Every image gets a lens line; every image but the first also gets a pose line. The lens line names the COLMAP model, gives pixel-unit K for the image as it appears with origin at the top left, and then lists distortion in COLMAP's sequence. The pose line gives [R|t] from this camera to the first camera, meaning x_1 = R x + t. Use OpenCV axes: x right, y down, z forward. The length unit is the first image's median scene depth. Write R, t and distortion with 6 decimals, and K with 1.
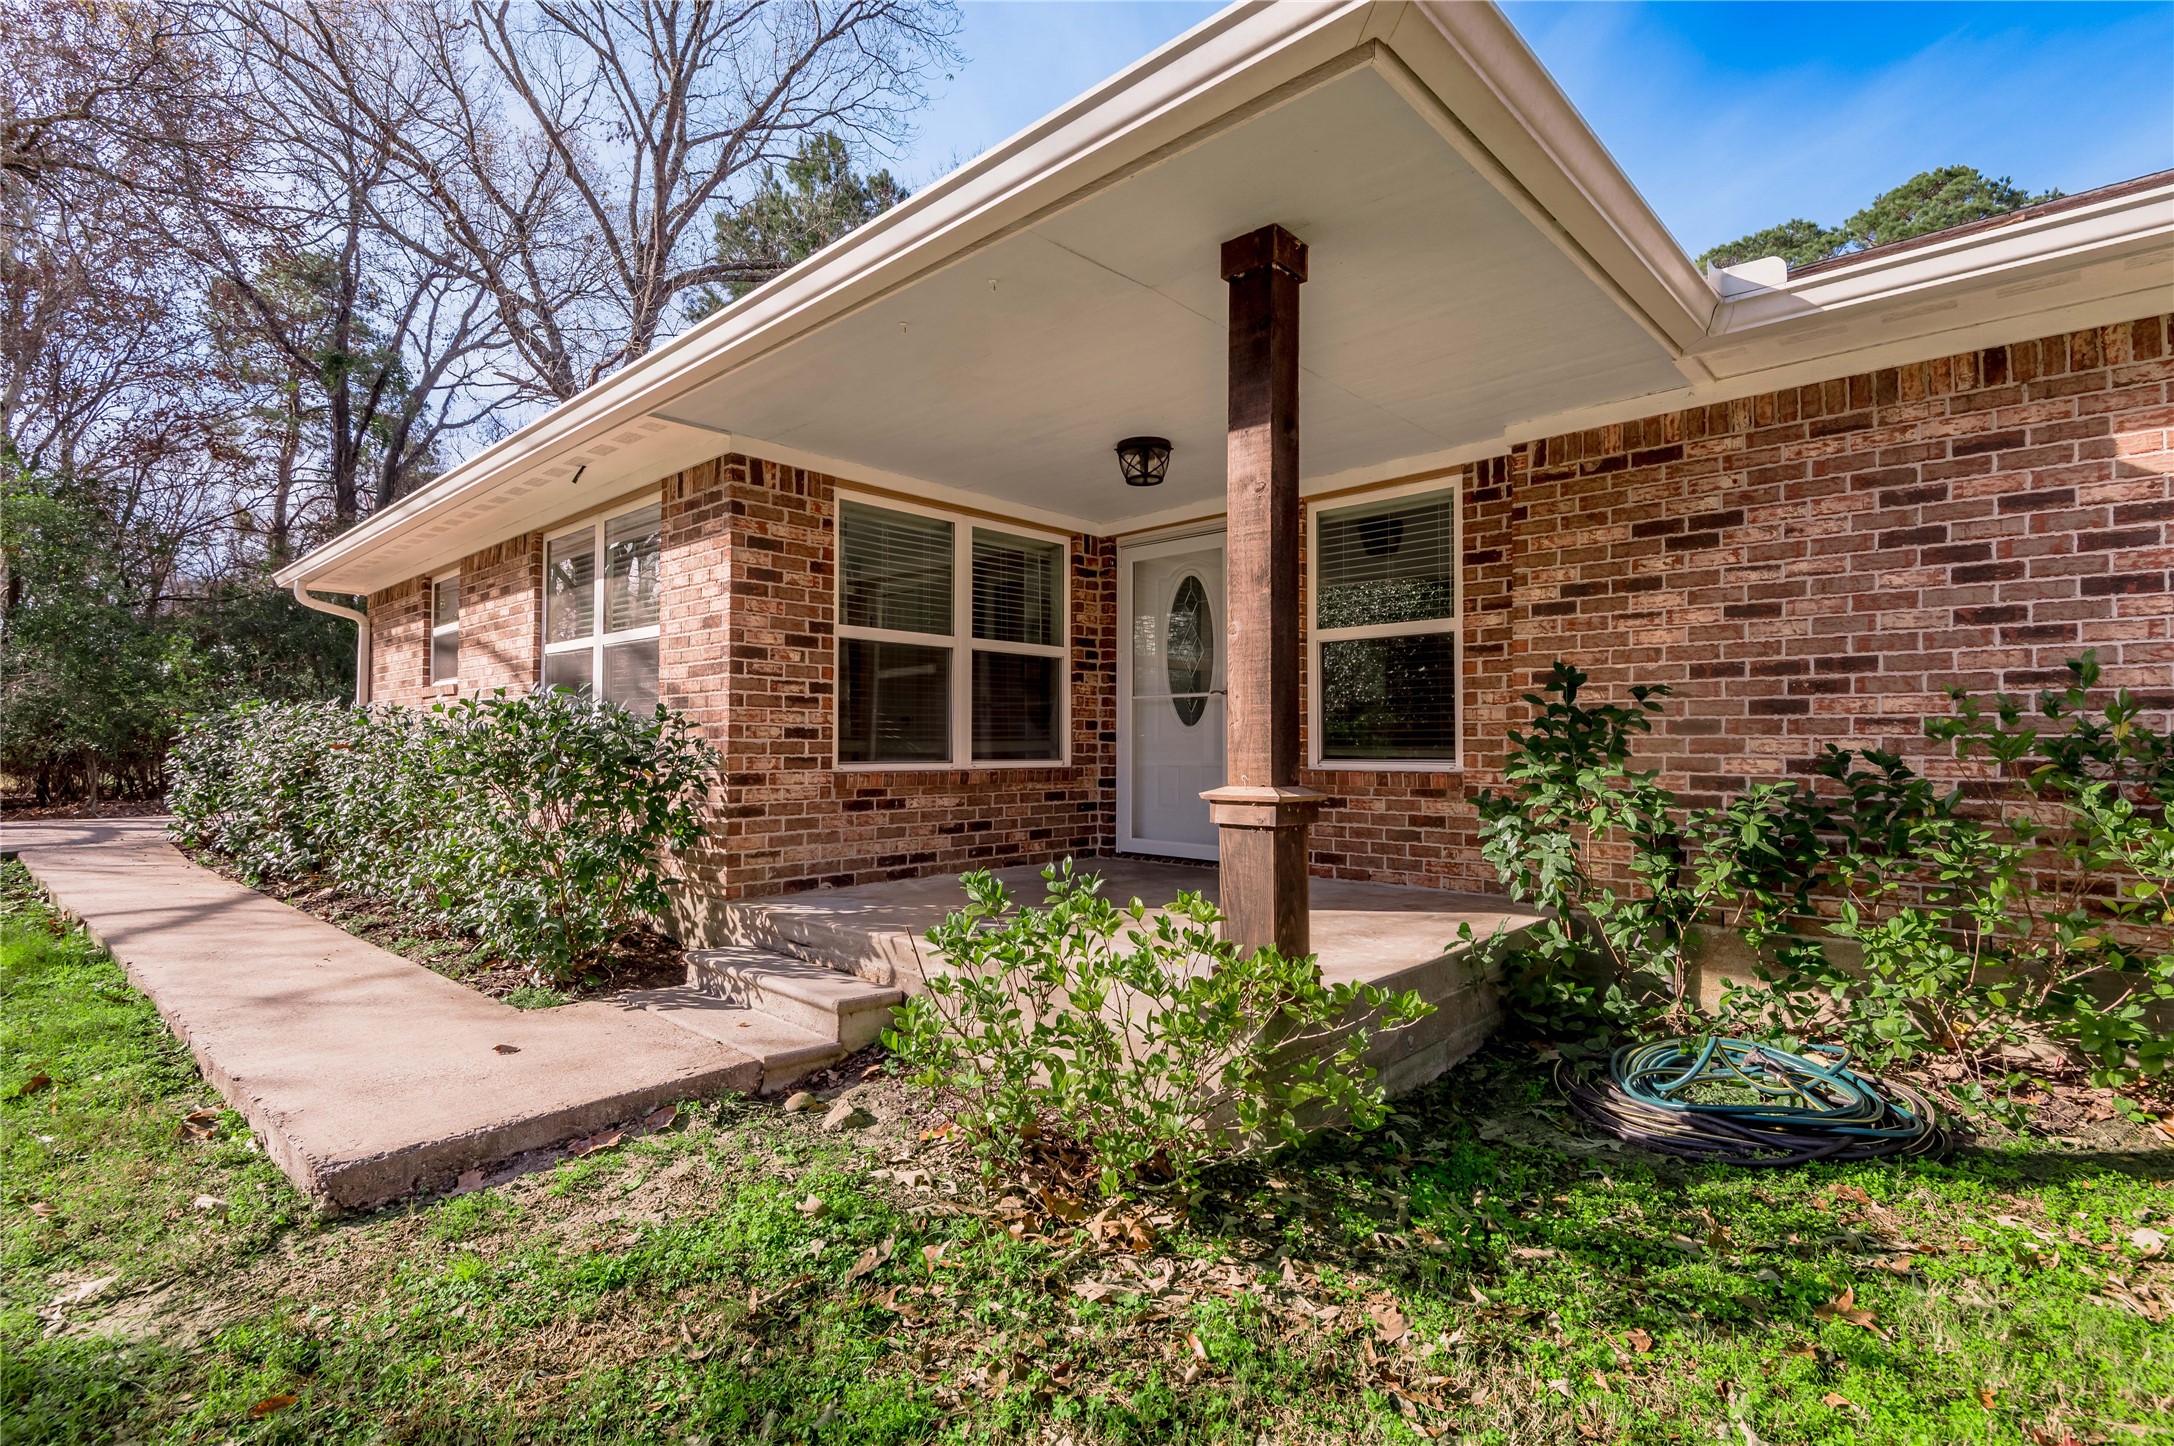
lens RADIAL K [[1036.0, 0, 1050.6], [0, 1036.0, 710.5], [0, 0, 1]] dist [0.026045, -0.013081]
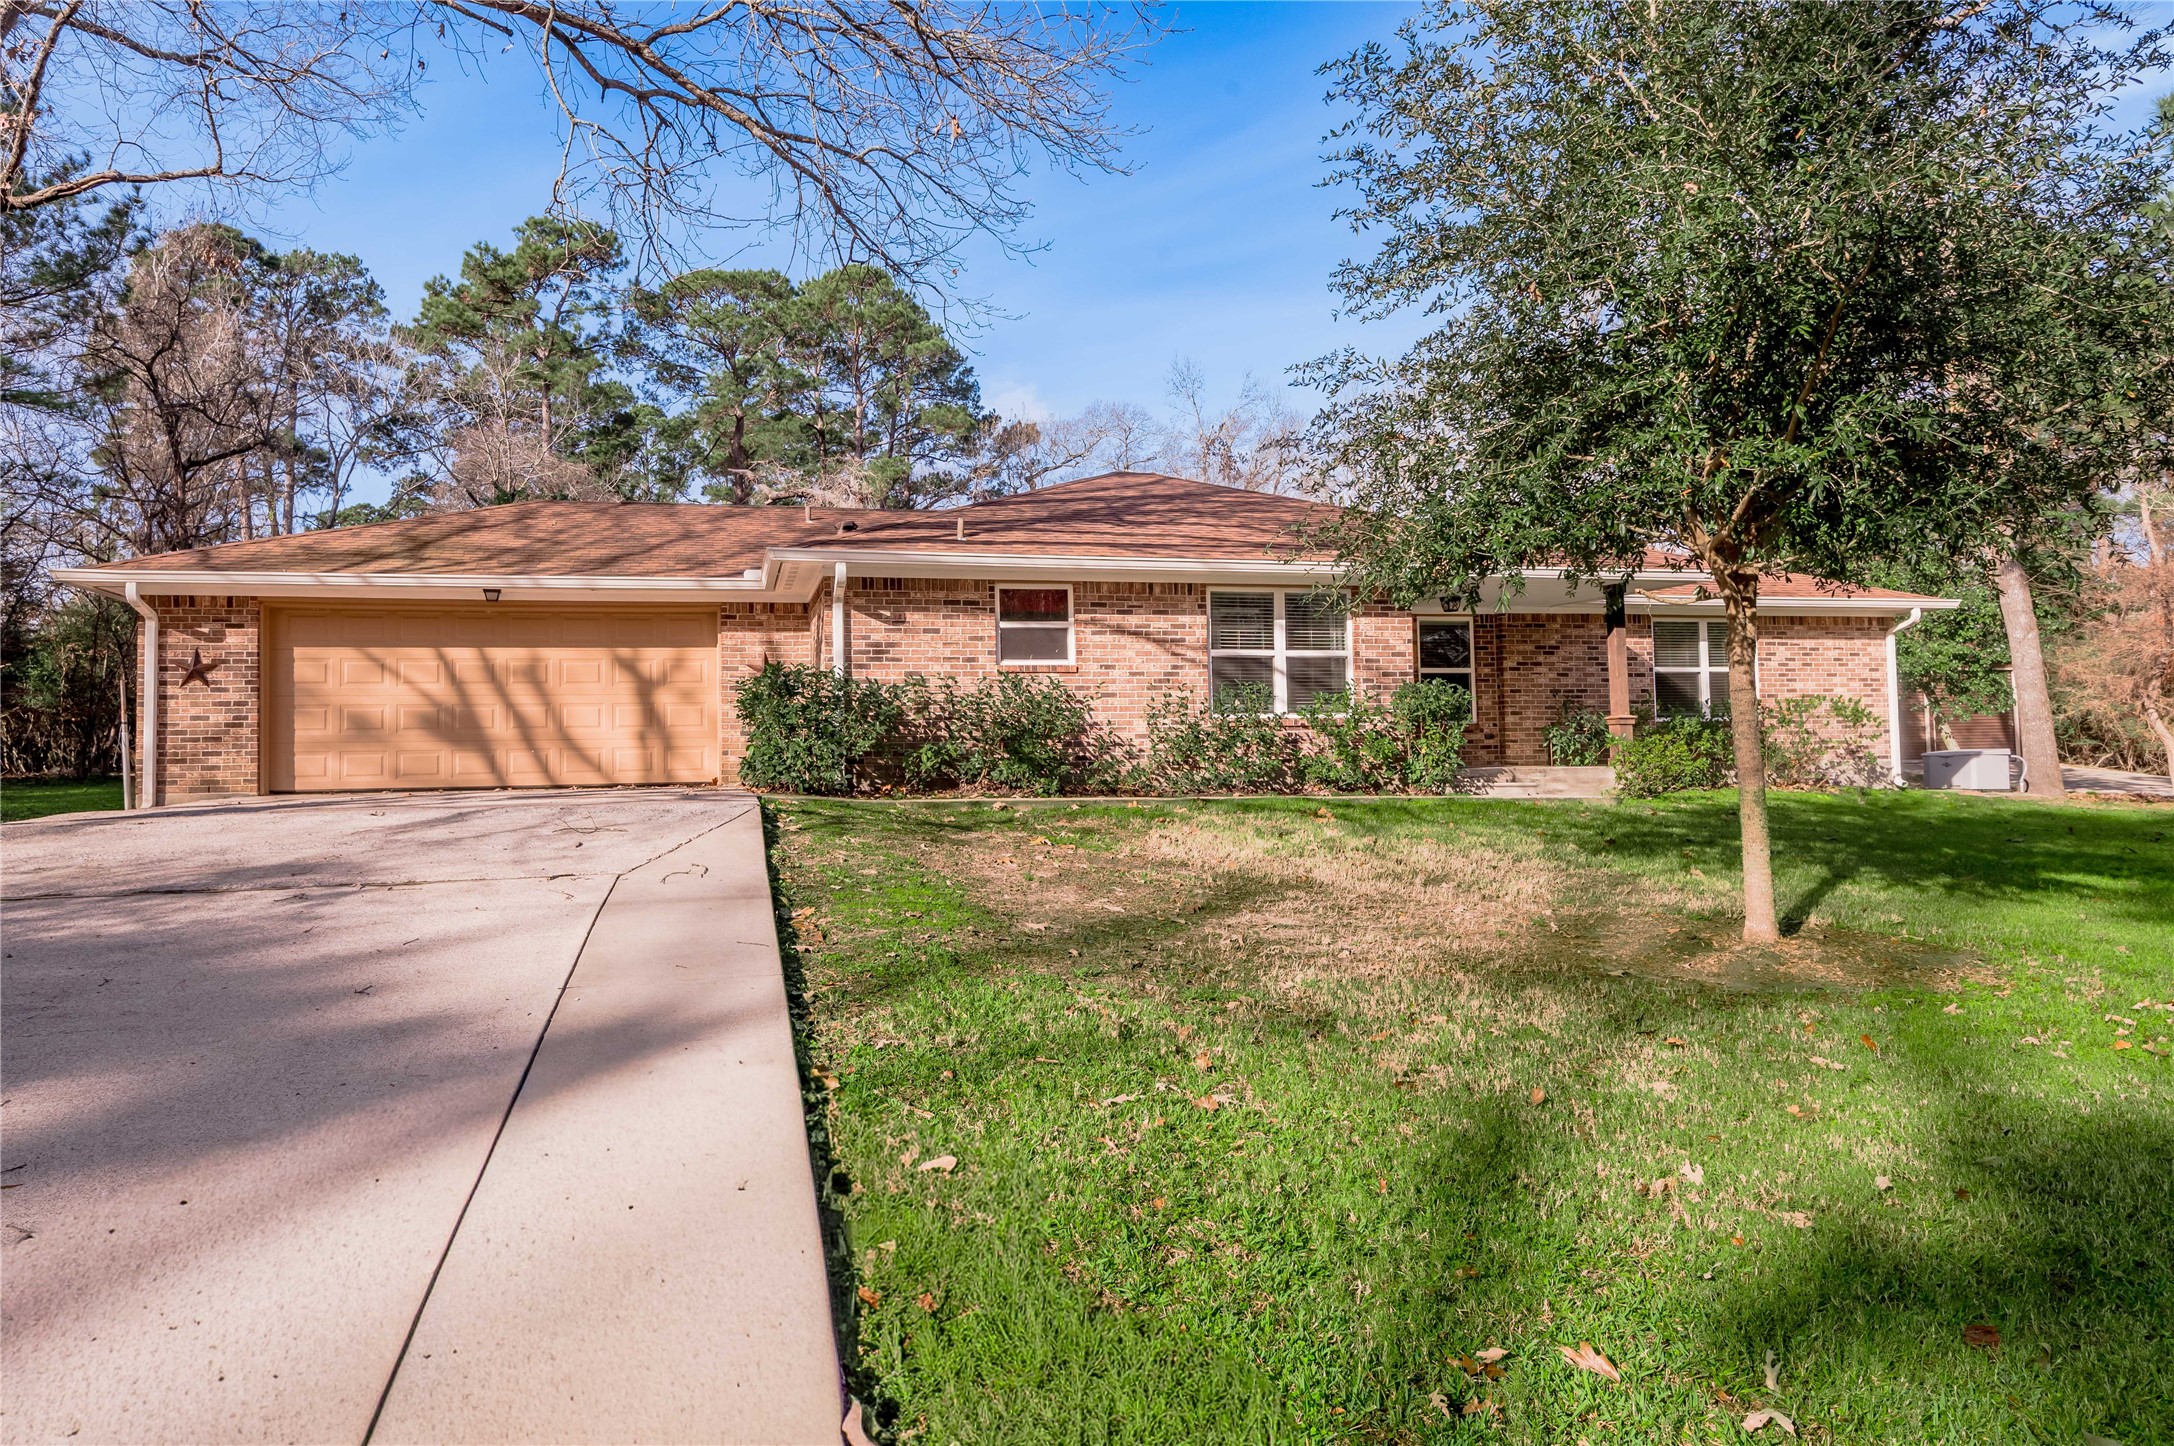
lens RADIAL K [[1316.4, 0, 1070.5], [0, 1316.4, 721.6], [0, 0, 1]] dist [0.023617, 0.001213]
pose [[0.533958, 0.019180, 0.845294, -3.140579], [-0.012817, 0.999811, -0.014589, 0.119050], [-0.845414, -0.003044, 0.534103, 0.012216]]
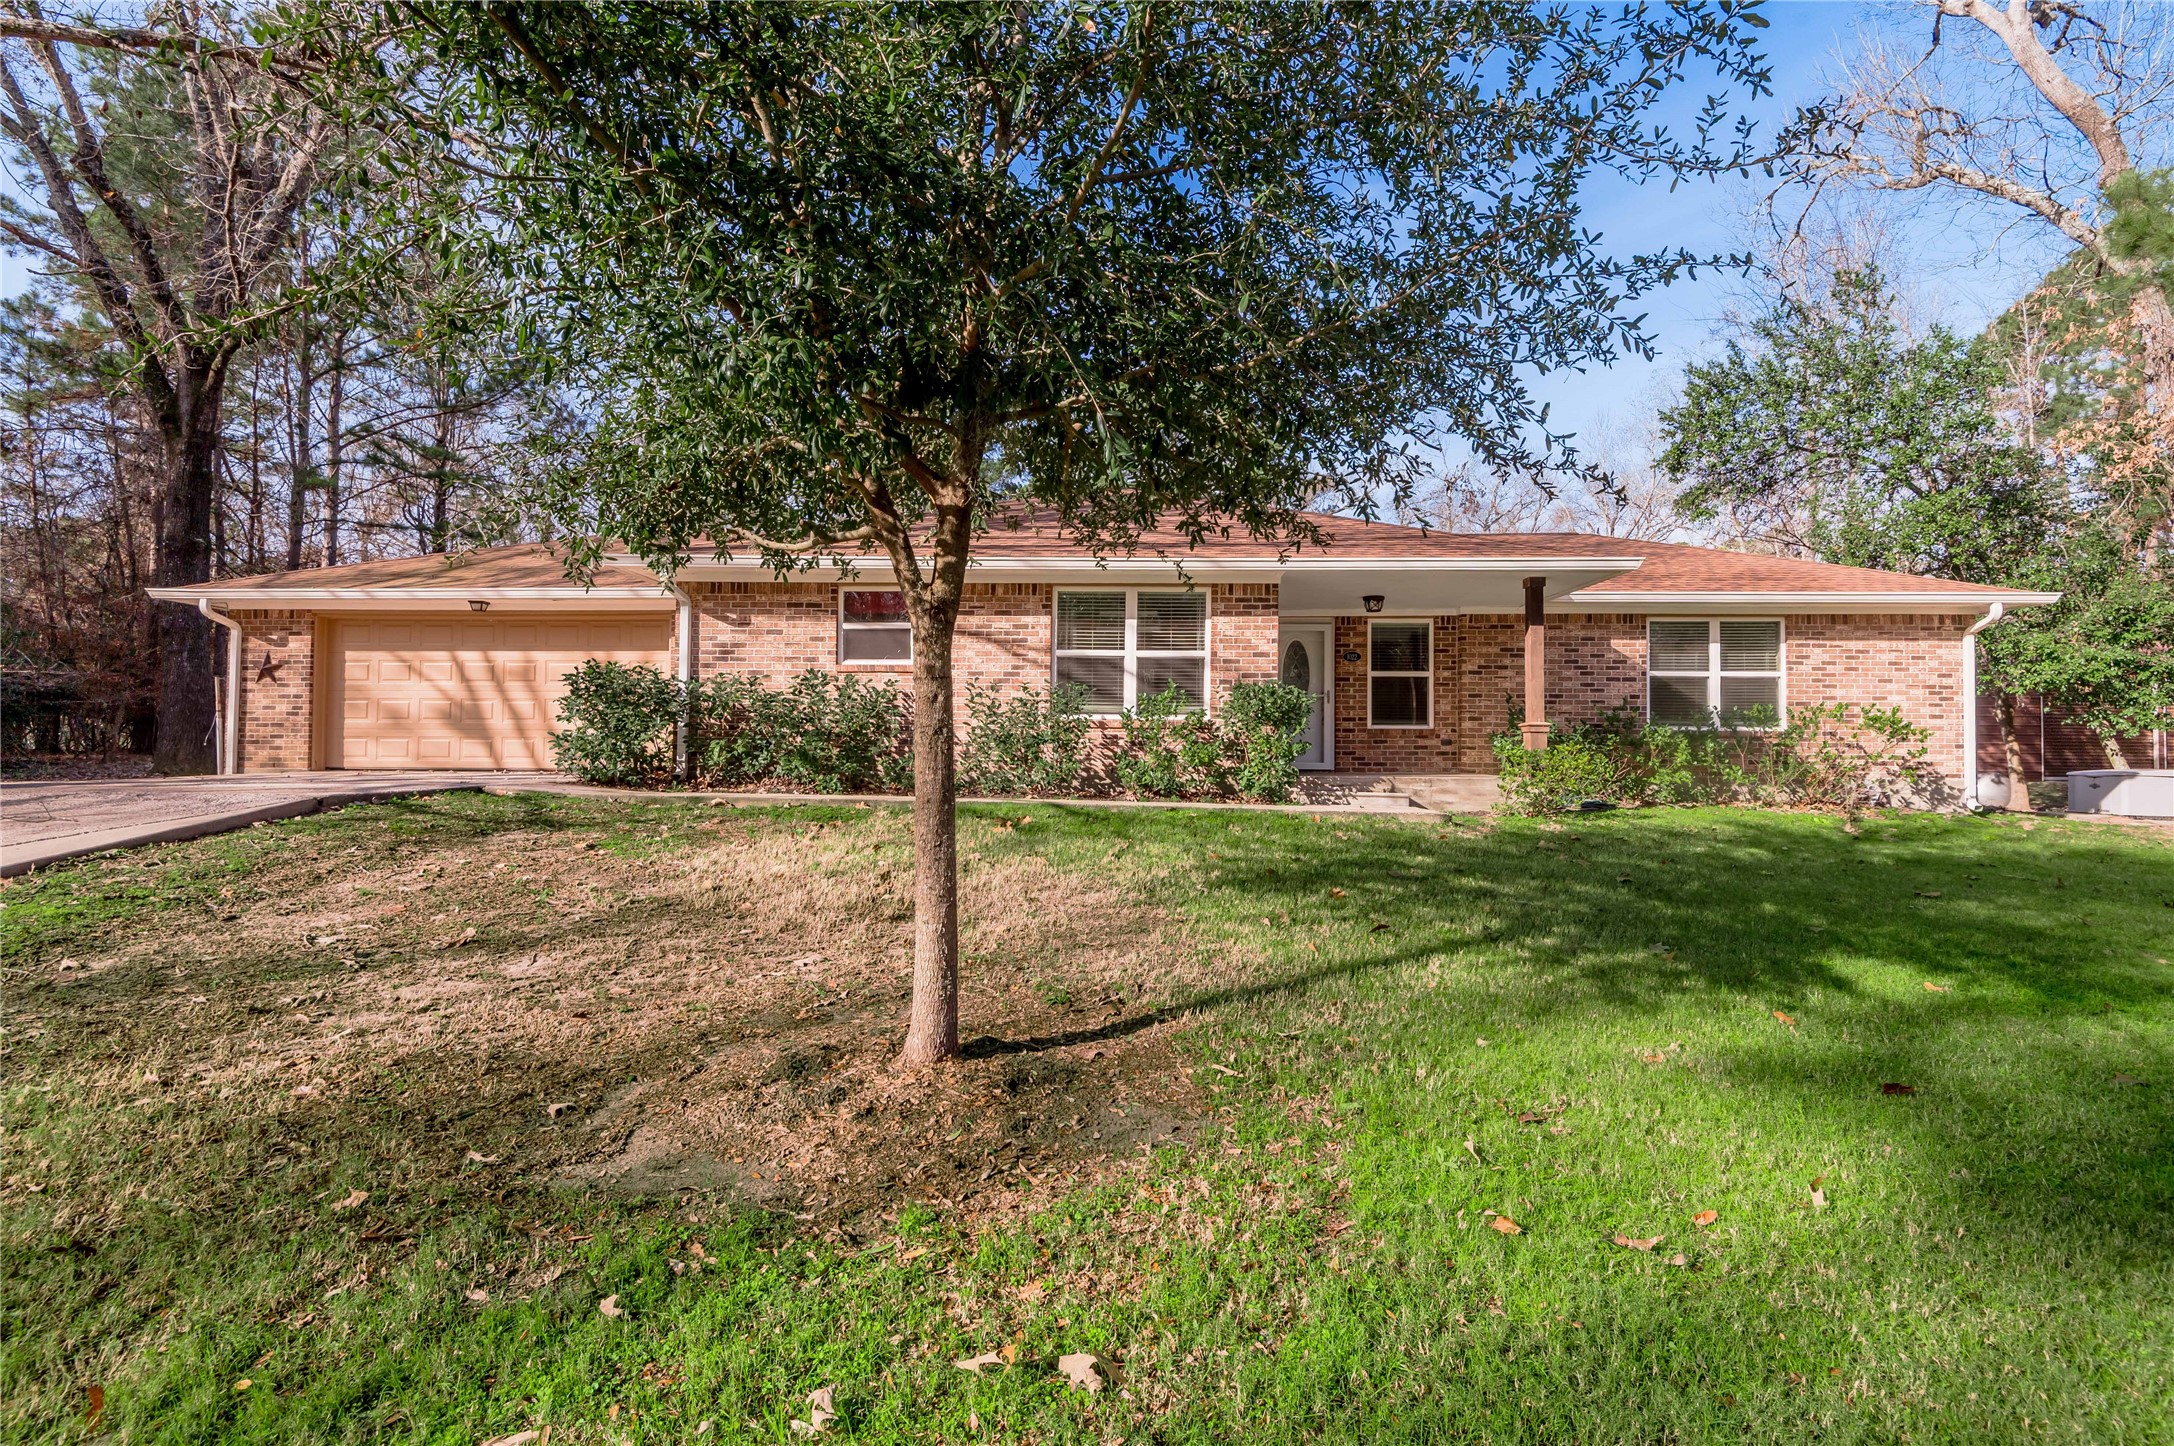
lens RADIAL K [[1036.0, 0, 1124.4], [0, 1036.0, 739.8], [0, 0, 1]] dist [0.026045, -0.013081]
pose [[0.742931, 0.017589, 0.669137, -1.964750], [-0.030854, 0.999492, 0.007985, 0.087967], [-0.668656, -0.026578, 0.743096, -0.468019]]
